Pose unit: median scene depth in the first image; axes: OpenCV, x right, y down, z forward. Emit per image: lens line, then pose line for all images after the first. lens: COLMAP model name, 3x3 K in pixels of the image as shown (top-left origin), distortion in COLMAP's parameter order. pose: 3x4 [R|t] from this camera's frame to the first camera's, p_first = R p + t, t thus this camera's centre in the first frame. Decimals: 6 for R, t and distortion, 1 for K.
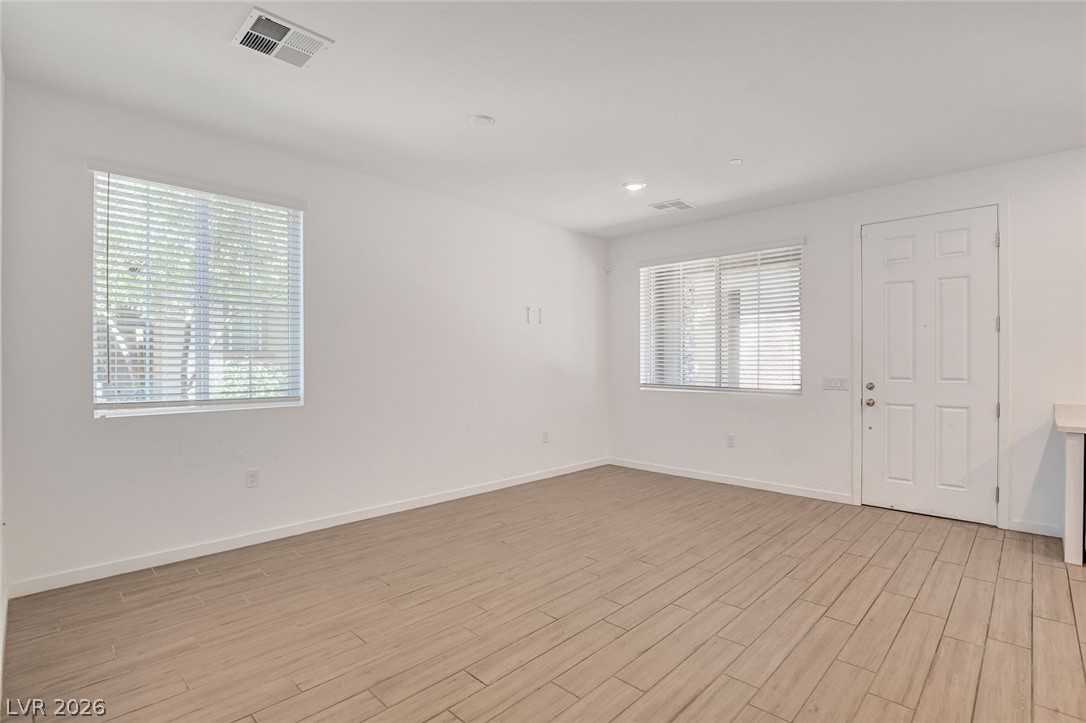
lens RADIAL K [[517.8, 0, 543.0], [0, 517.8, 361.5], [0, 0, 1]] dist [-0.027199, 0.000316]
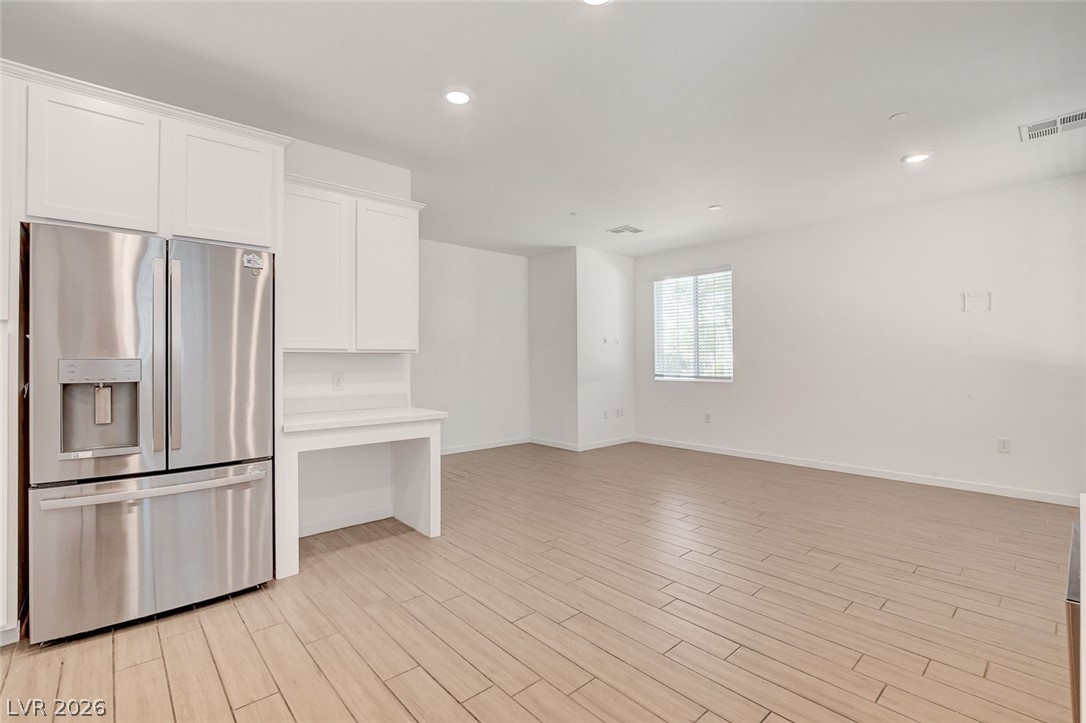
lens RADIAL K [[487.8, 0, 543.0], [0, 487.8, 355.9], [0, 0, 1]] dist [-0.015931, 0.001135]
pose [[-0.072299, -0.009567, -0.997337, 1.305461], [0.005271, 0.999936, -0.009974, 0.010618], [0.997369, -0.005978, -0.072244, 0.514566]]
